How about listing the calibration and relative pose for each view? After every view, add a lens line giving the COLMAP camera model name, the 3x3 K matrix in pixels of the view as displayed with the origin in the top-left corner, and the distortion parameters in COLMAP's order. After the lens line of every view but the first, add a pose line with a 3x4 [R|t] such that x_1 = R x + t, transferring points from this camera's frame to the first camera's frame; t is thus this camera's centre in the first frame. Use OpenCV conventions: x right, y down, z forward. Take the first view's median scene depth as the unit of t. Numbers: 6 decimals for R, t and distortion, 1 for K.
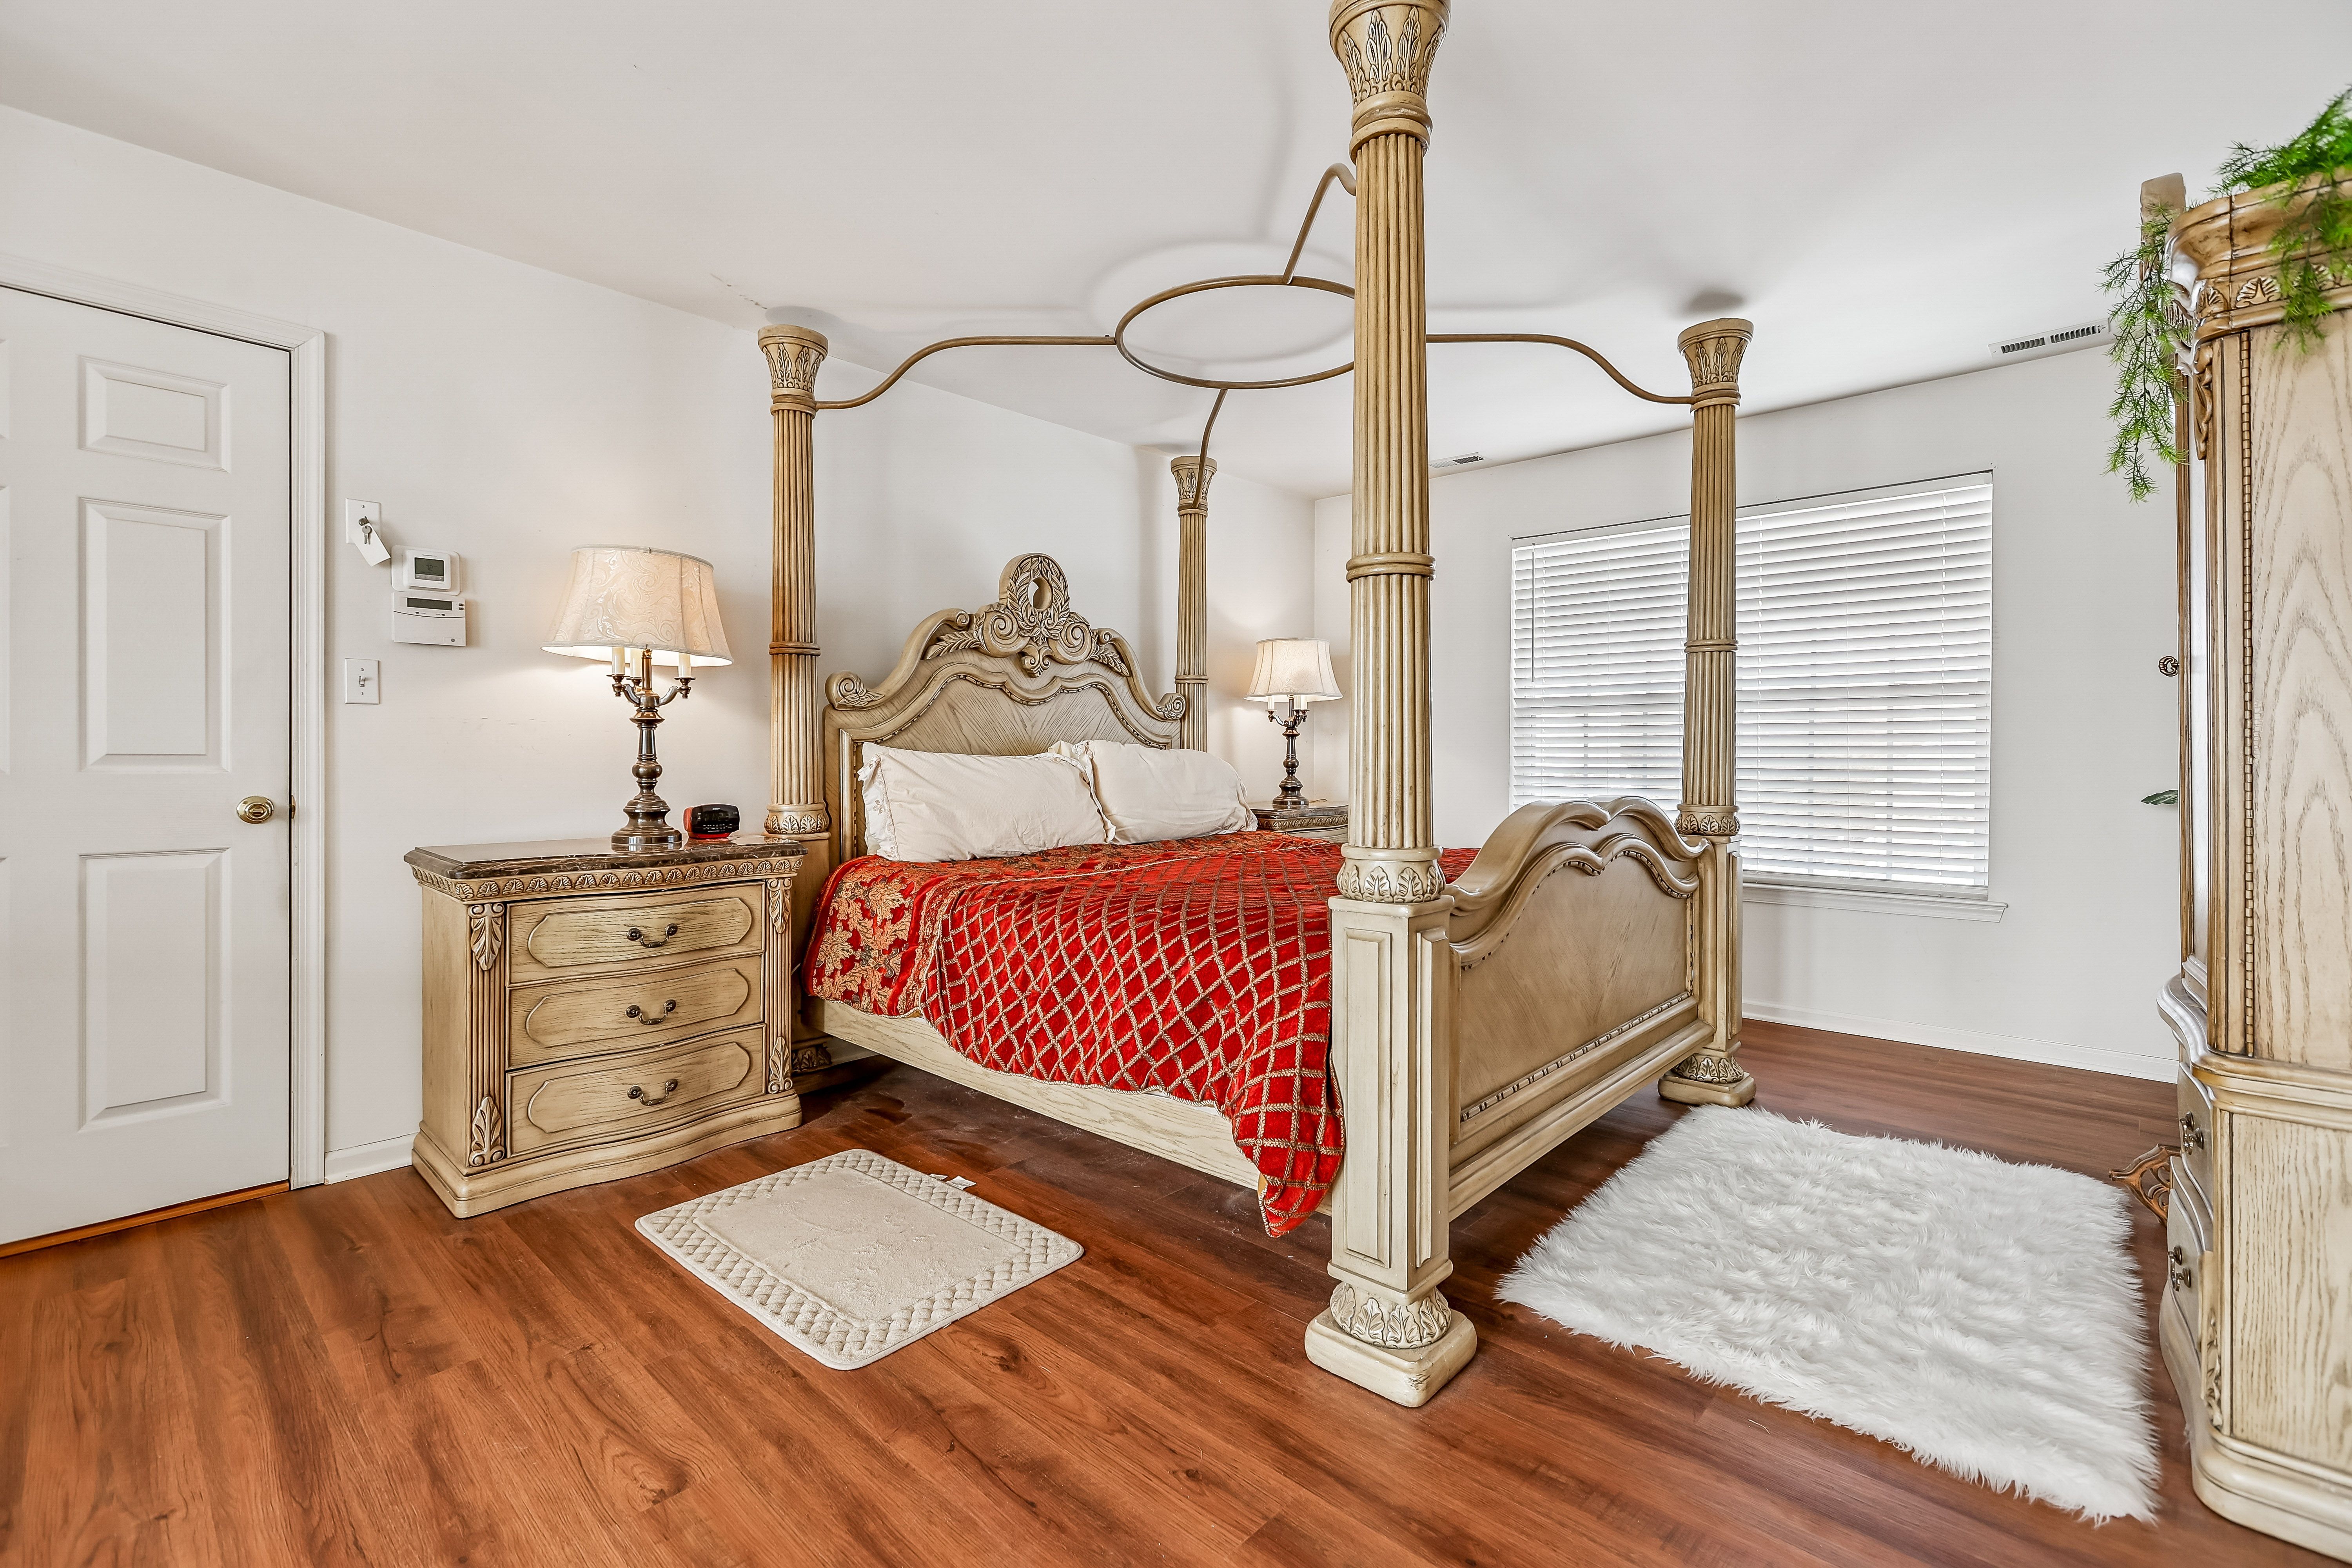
lens RADIAL K [[1036.8, 0, 1175.5], [0, 1036.8, 764.9], [0, 0, 1]] dist [0.004074, 0.001267]
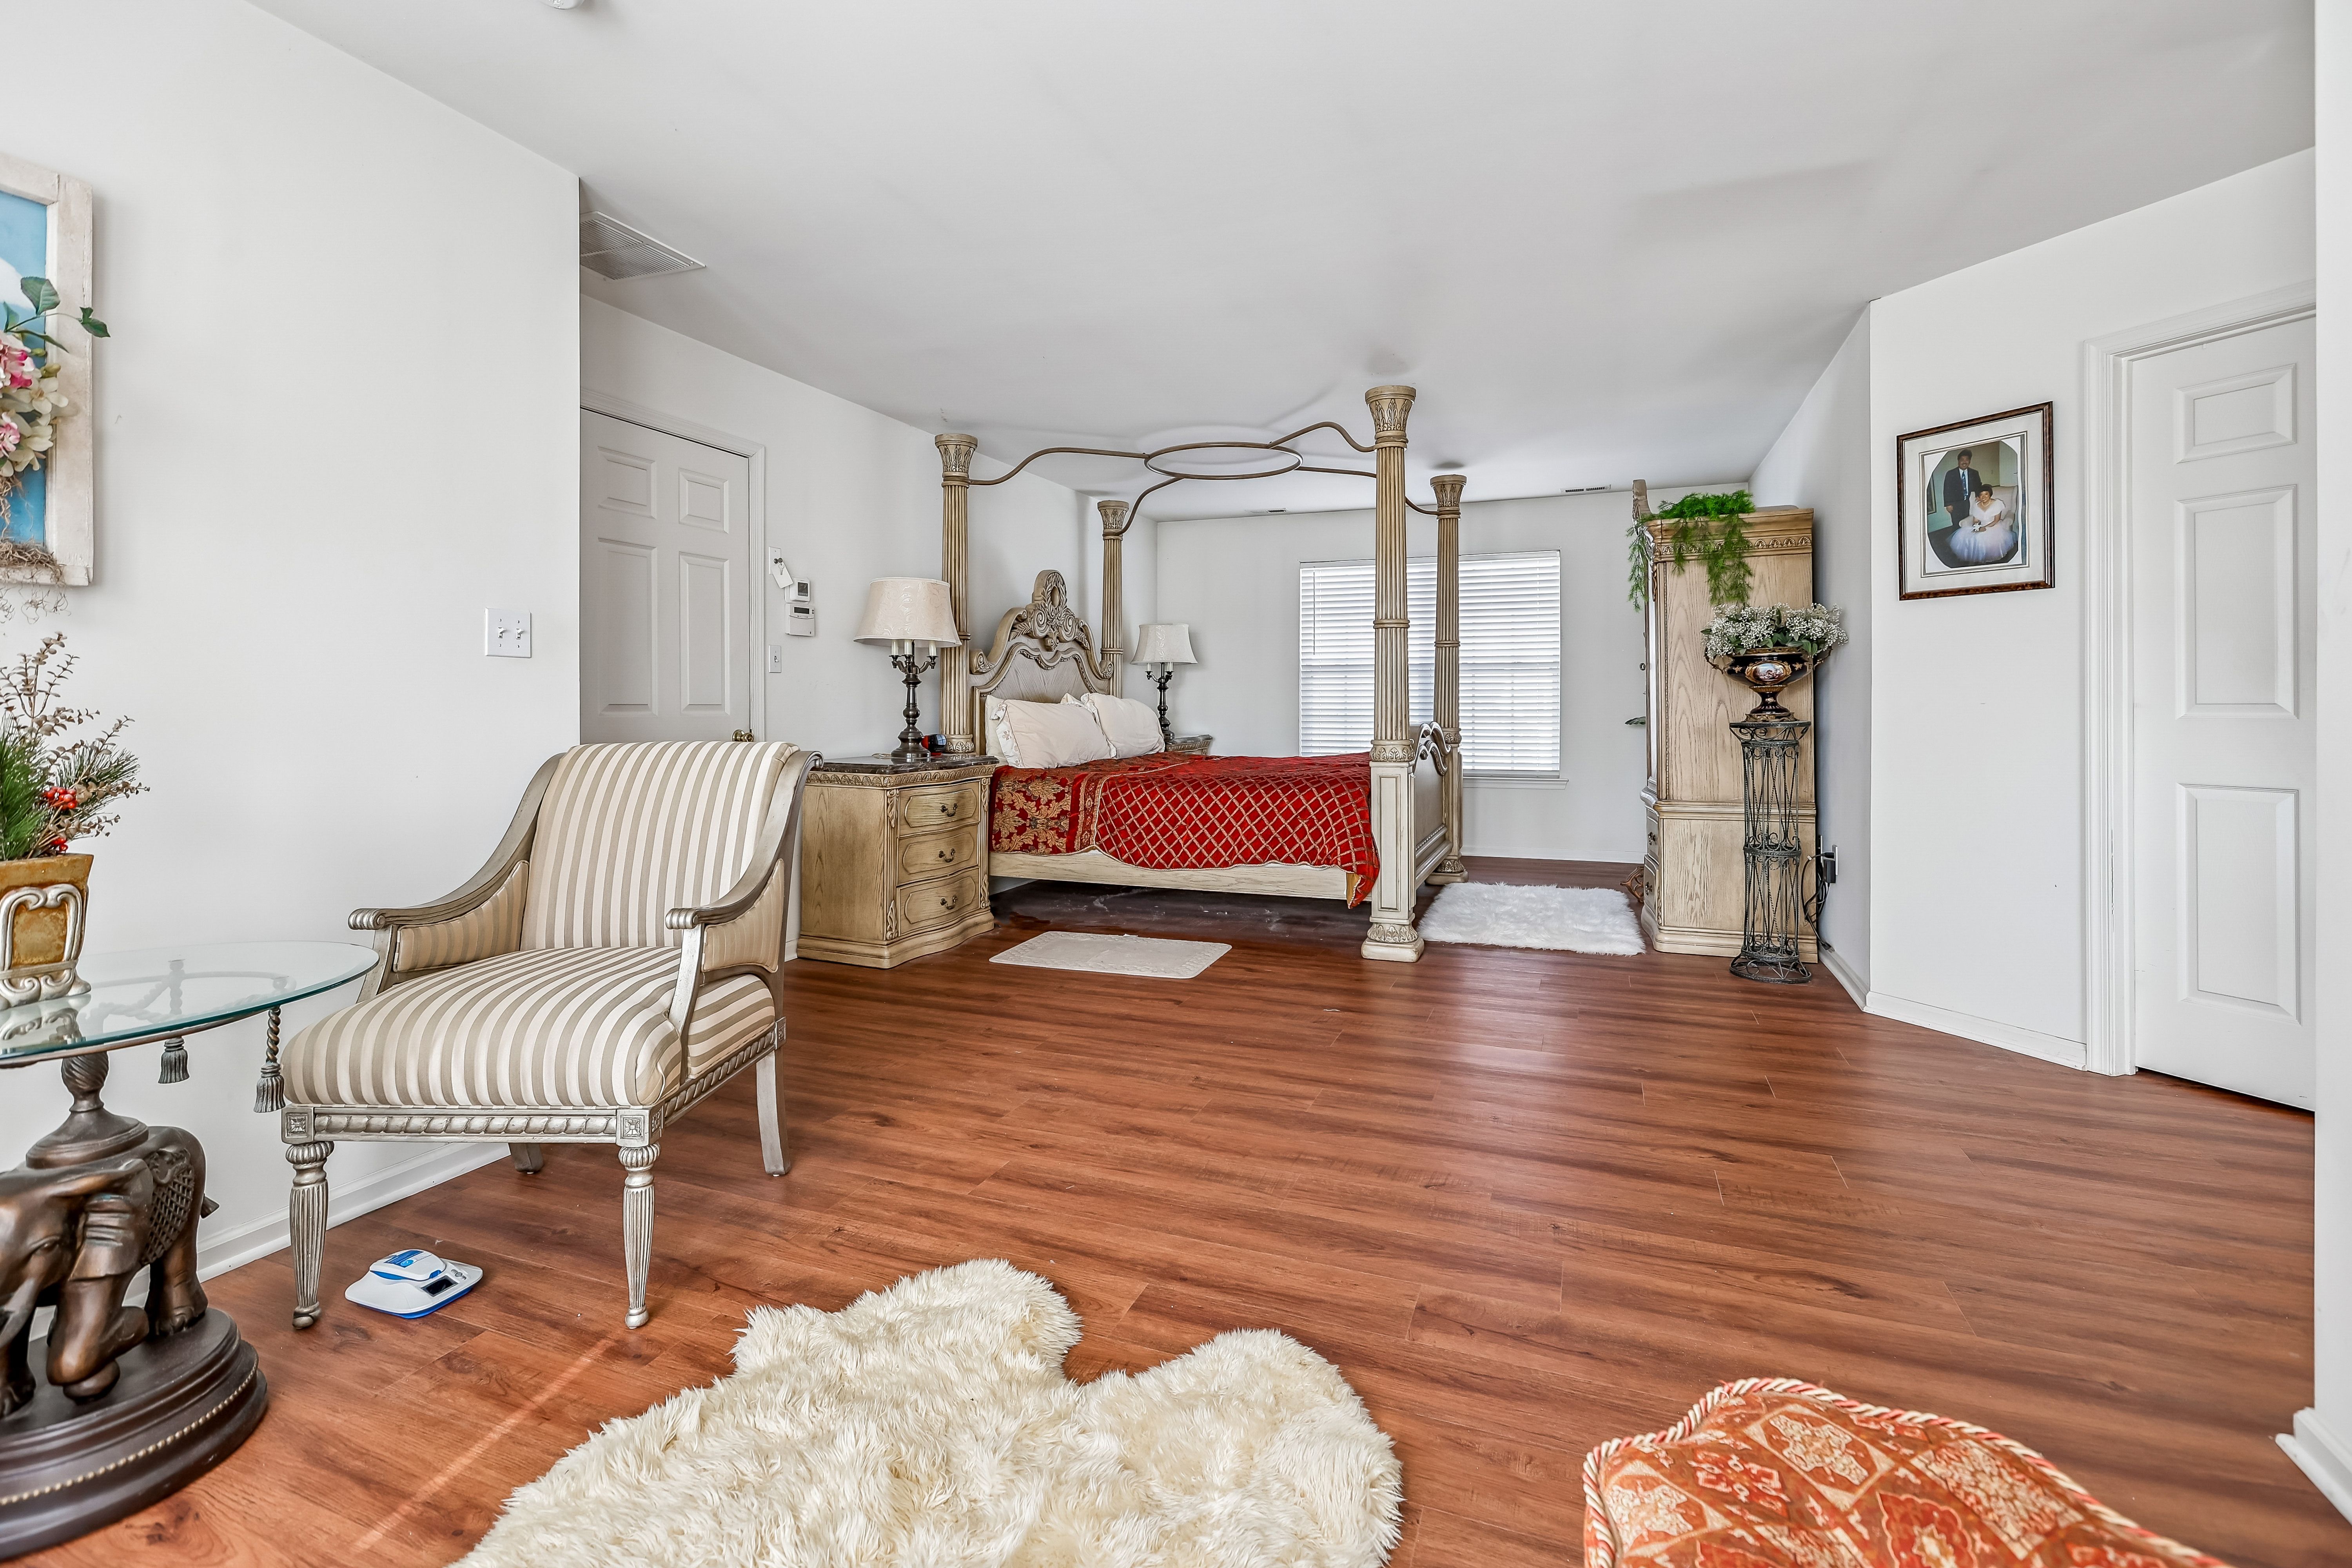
lens RADIAL K [[1036.8, 0, 1178.4], [0, 1036.8, 707.2], [0, 0, 1]] dist [0.004074, 0.001267]
pose [[0.934299, -0.004483, 0.356461, -0.702483], [0.006509, 0.999969, -0.004484, 0.006139], [-0.356430, 0.006509, 0.934299, -0.671435]]
